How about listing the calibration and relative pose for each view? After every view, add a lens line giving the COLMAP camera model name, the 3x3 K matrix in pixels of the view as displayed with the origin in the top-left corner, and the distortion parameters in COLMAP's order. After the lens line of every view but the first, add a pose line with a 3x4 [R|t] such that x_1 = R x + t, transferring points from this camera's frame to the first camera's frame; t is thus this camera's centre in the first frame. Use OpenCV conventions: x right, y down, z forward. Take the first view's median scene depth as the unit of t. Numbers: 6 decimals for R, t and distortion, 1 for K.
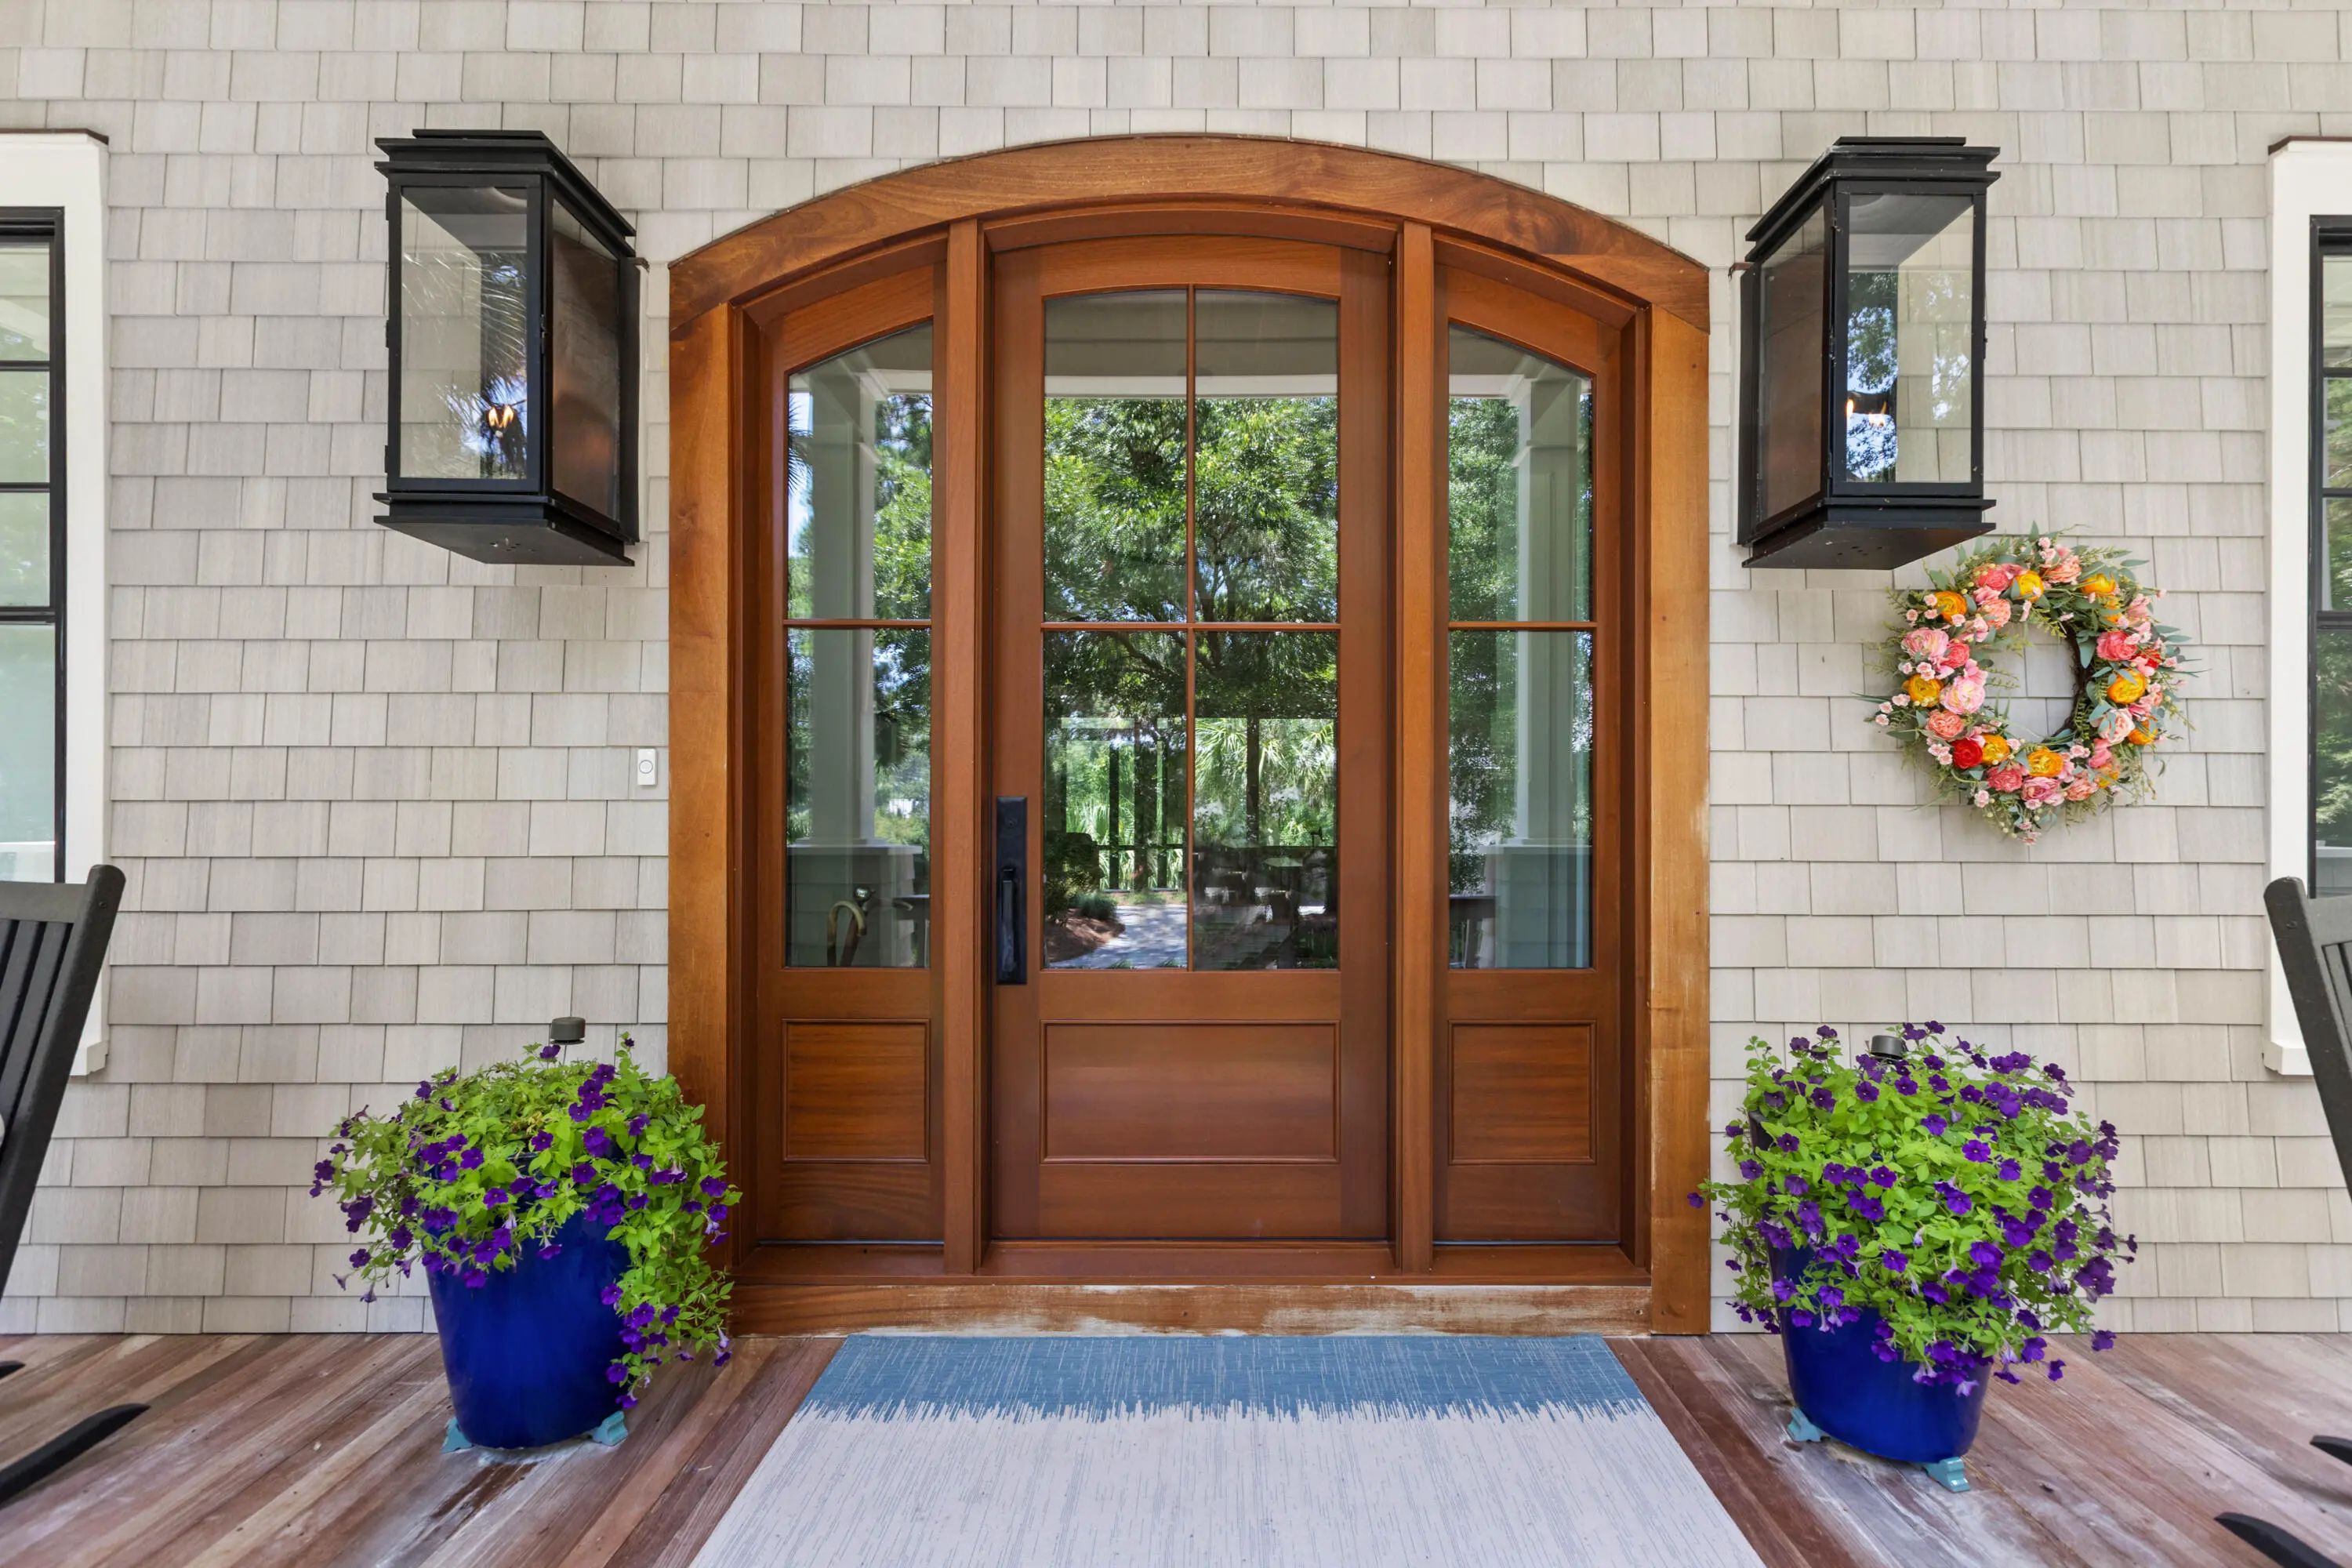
lens RADIAL K [[1148.0, 0, 1217.7], [0, 1148.0, 800.7], [0, 0, 1]] dist [-0.004574, -0.001152]
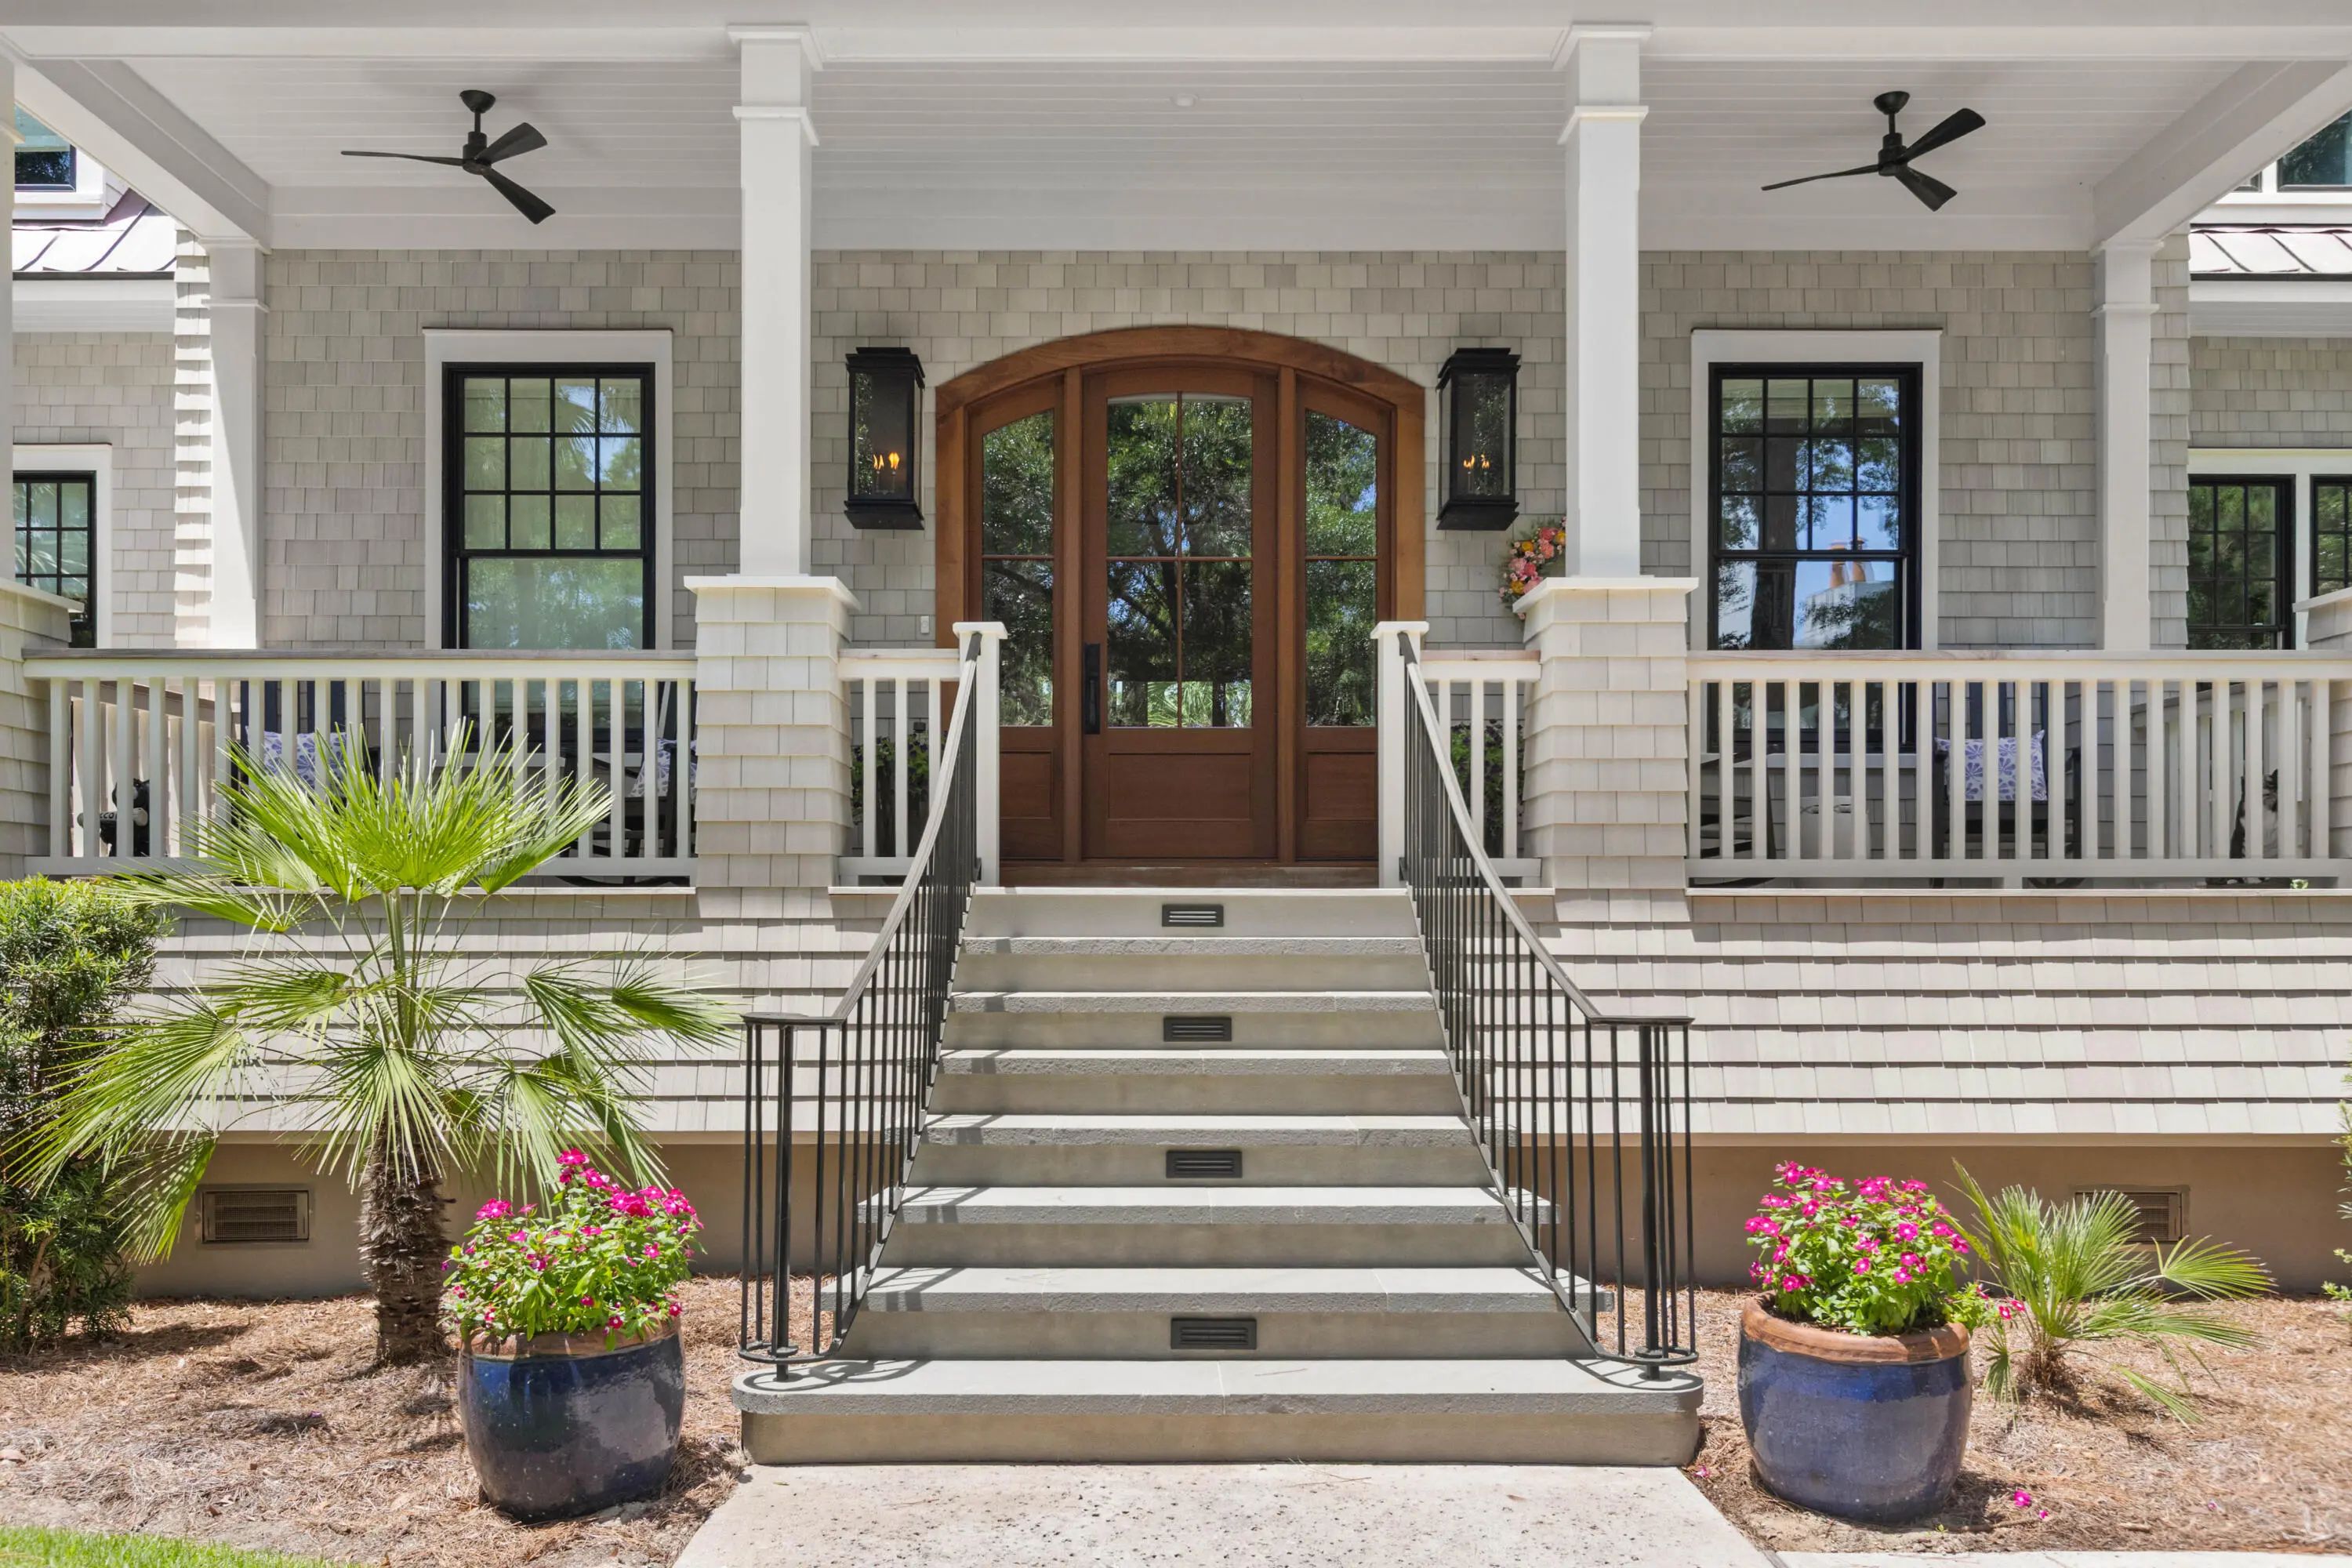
lens RADIAL K [[2140.7, 0, 1176.0], [0, 2140.7, 935.2], [0, 0, 1]] dist [0.011730, 0.000292]
pose [[0.999990, -0.001875, 0.004001, -0.049702], [0.001888, 0.999993, -0.003319, 0.561527], [-0.003994, 0.003326, 0.999986, -2.971971]]
